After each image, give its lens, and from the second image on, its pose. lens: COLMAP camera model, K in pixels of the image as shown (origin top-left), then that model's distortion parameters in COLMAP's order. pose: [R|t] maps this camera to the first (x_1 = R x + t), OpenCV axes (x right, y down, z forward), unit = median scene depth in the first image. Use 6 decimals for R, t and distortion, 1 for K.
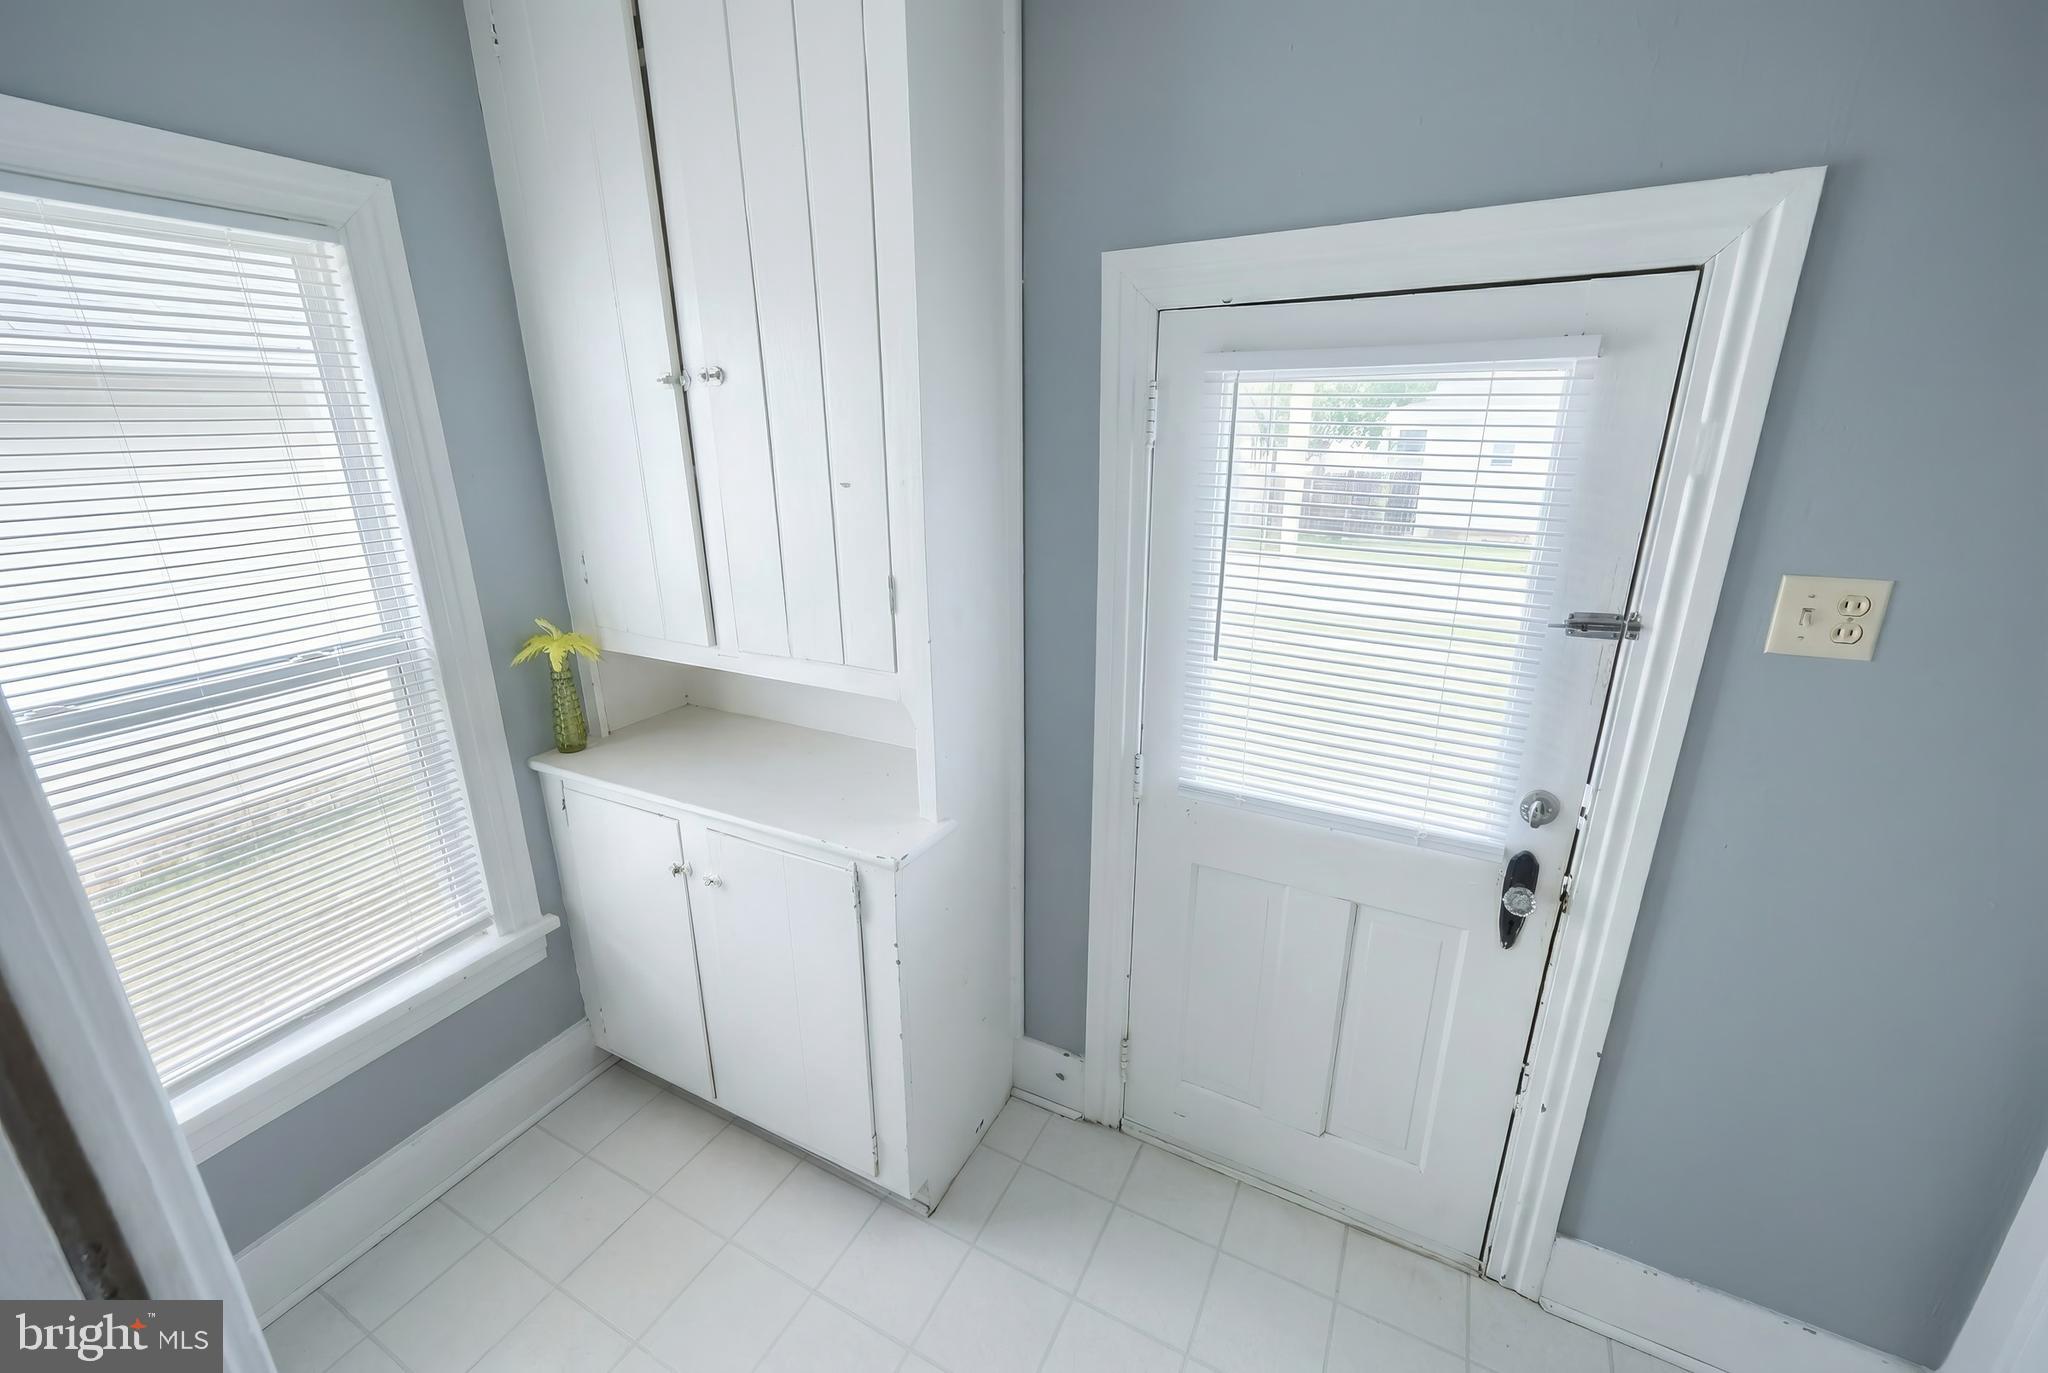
lens RADIAL K [[839.2, 0, 1023.4], [0, 839.2, 683.1], [0, 0, 1]] dist [0.010942, 0.001110]
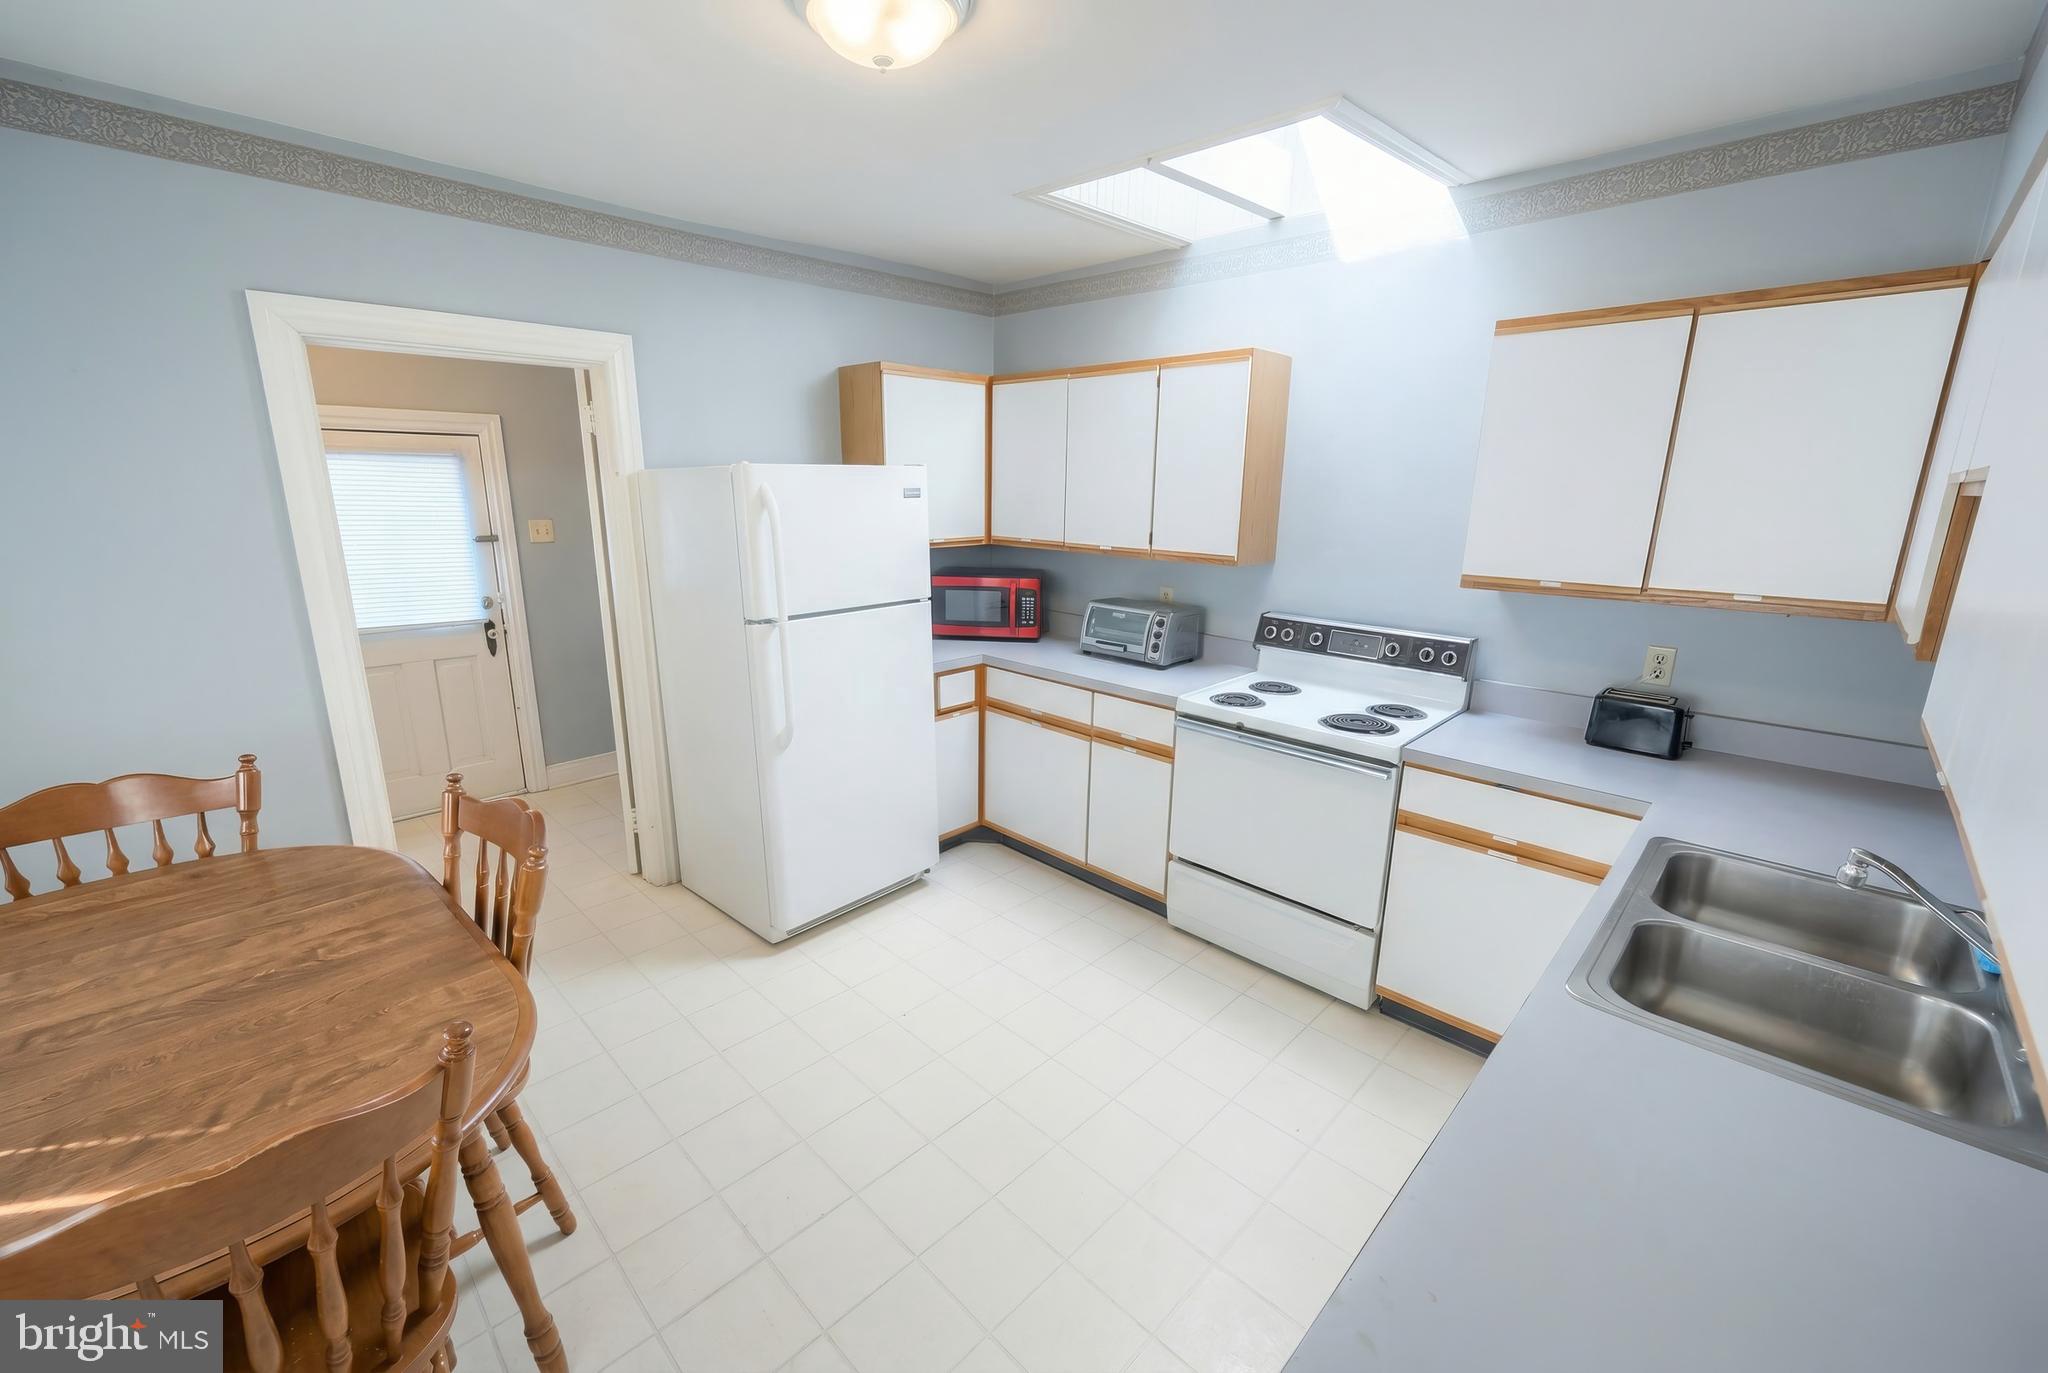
lens RADIAL K [[839.2, 0, 1021.8], [0, 839.2, 685.7], [0, 0, 1]] dist [0.010942, 0.001110]
pose [[0.309782, -0.210937, 0.927114, -1.652223], [0.278575, 0.952426, 0.123614, 0.588594], [-0.909083, 0.219977, 0.353806, -1.737899]]
